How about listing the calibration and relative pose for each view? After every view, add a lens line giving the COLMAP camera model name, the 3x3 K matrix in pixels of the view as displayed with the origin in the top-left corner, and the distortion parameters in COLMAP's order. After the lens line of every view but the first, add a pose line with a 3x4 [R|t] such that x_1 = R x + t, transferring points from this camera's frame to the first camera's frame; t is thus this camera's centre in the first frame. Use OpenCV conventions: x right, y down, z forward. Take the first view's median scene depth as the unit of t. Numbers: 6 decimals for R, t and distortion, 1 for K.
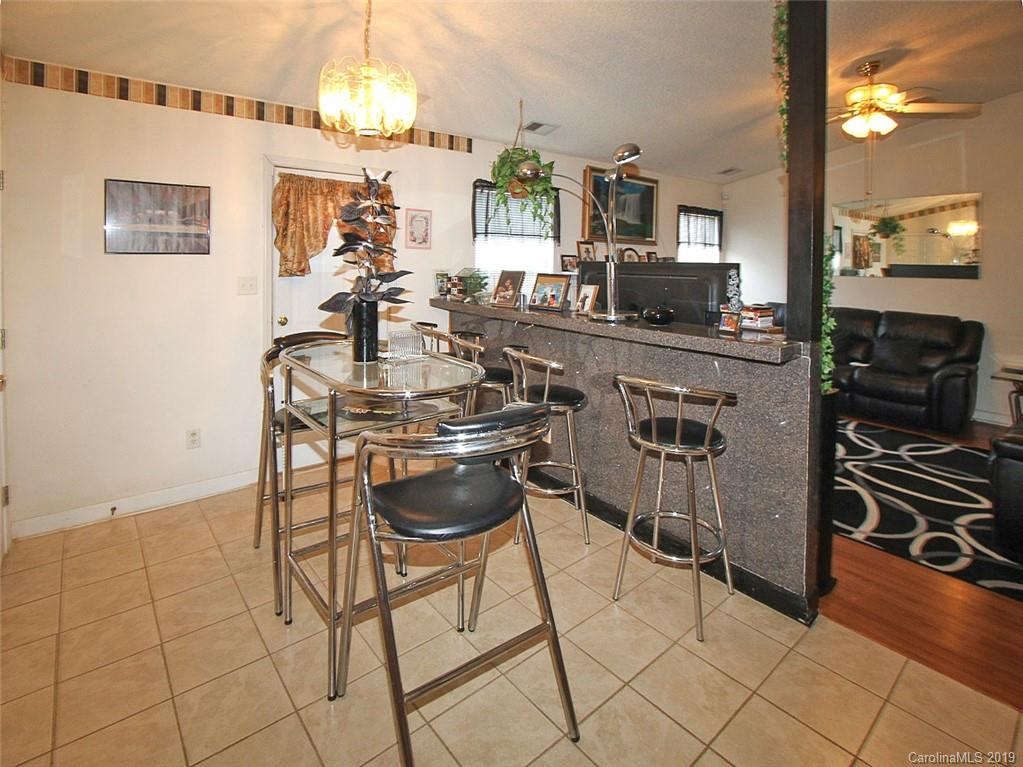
lens RADIAL K [[519.1, 0, 510.4], [0, 519.1, 270.6], [0, 0, 1]] dist [-0.021241, 0.001679]
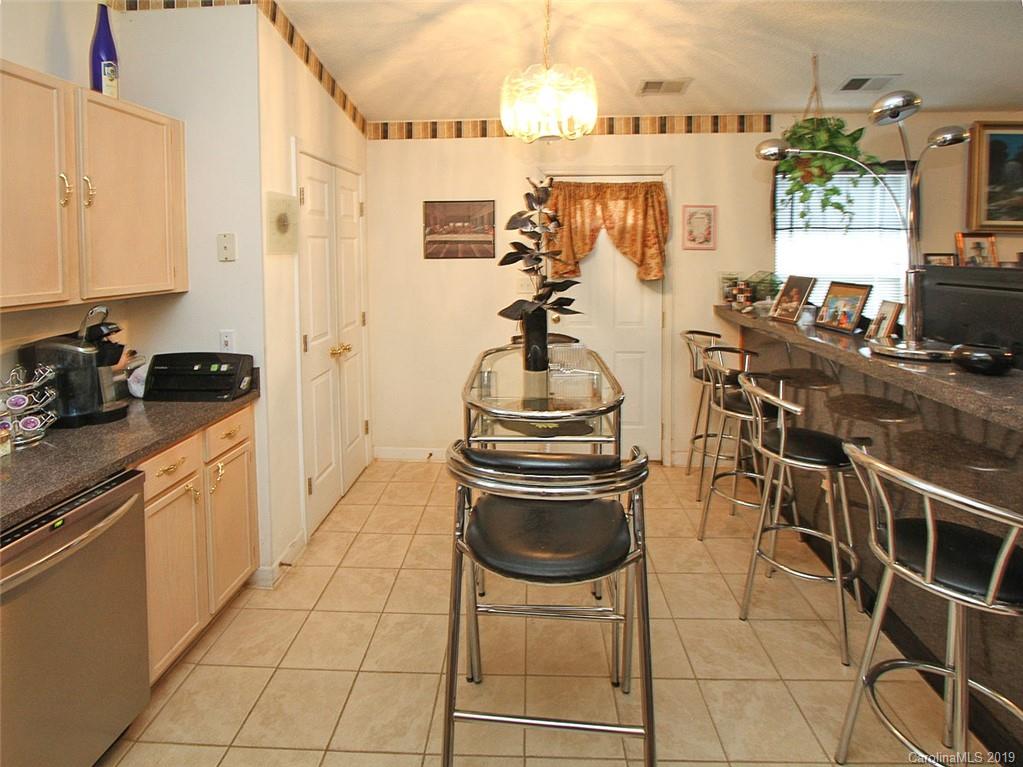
lens RADIAL K [[519.1, 0, 510.4], [0, 519.1, 270.6], [0, 0, 1]] dist [-0.021241, 0.001679]
pose [[0.740387, 0.014927, -0.672016, 0.207987], [-0.006704, 0.999868, 0.014823, -0.018040], [0.672148, -0.006470, 0.740389, 0.132213]]
